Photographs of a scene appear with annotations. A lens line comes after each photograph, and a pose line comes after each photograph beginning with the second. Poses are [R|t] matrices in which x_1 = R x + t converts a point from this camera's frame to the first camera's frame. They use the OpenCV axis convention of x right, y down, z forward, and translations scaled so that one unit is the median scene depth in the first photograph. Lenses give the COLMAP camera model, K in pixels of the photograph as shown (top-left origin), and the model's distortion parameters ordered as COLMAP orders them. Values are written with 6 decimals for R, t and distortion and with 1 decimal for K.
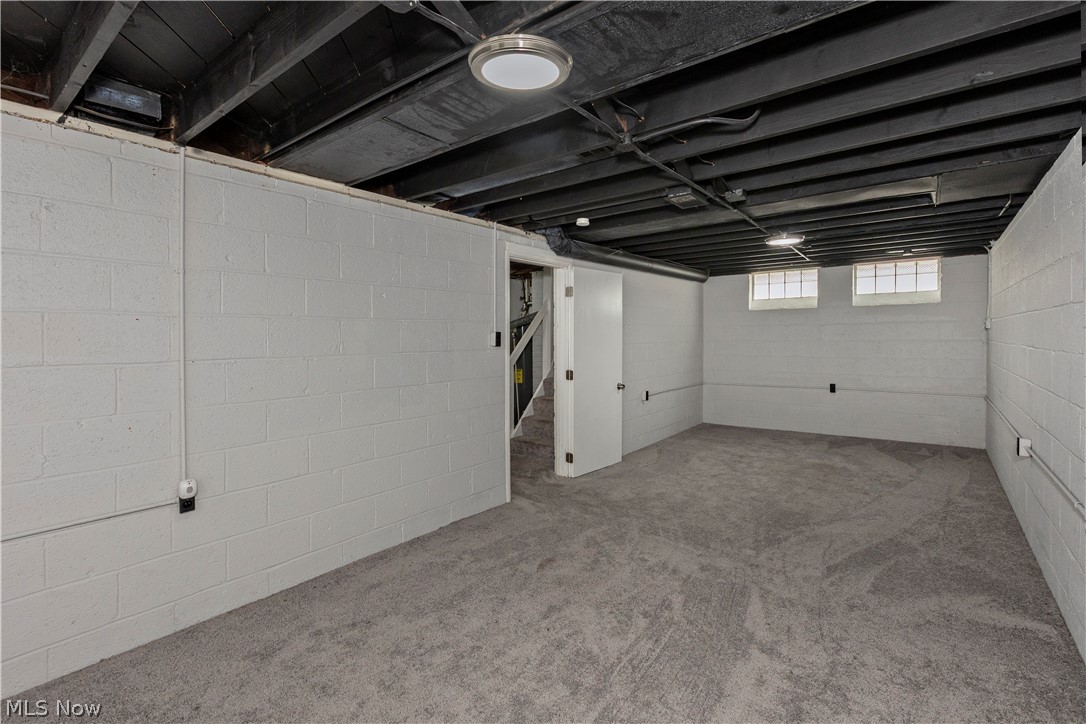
lens RADIAL K [[502.2, 0, 551.6], [0, 502.2, 337.6], [0, 0, 1]] dist [-0.001961, 0.000020]
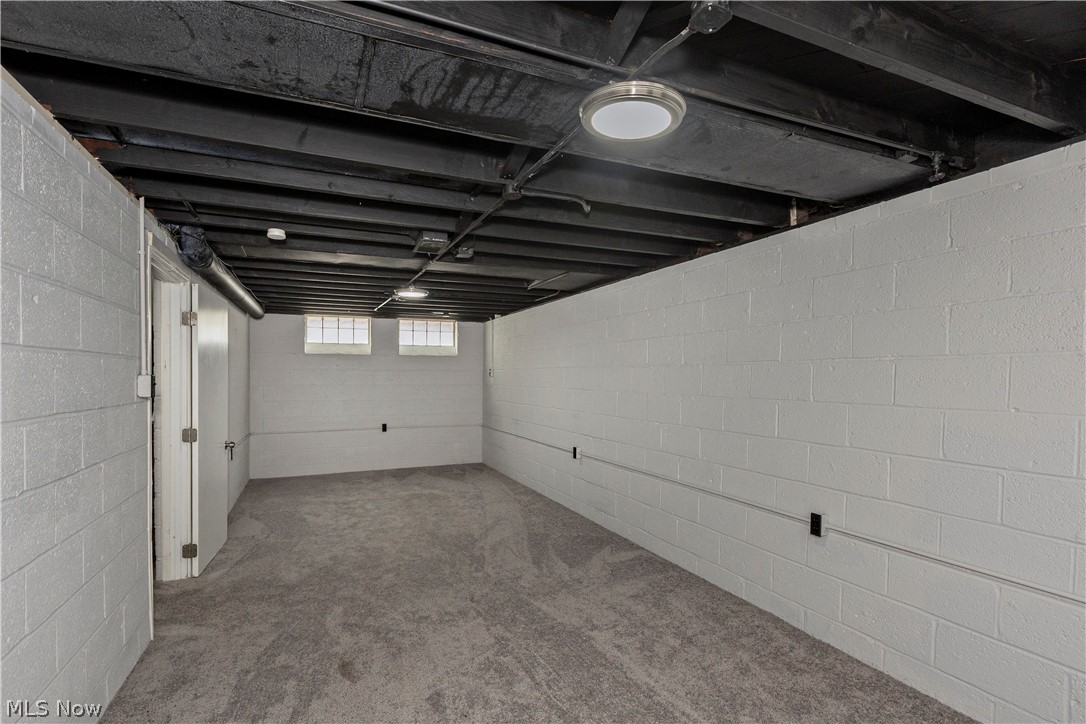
lens RADIAL K [[502.2, 0, 538.9], [0, 502.2, 363.7], [0, 0, 1]] dist [-0.001961, 0.000020]
pose [[0.495432, 0.035305, 0.867929, -0.408734], [-0.001415, 0.999205, -0.039837, 0.004874], [-0.868645, 0.018508, 0.495089, 0.258503]]
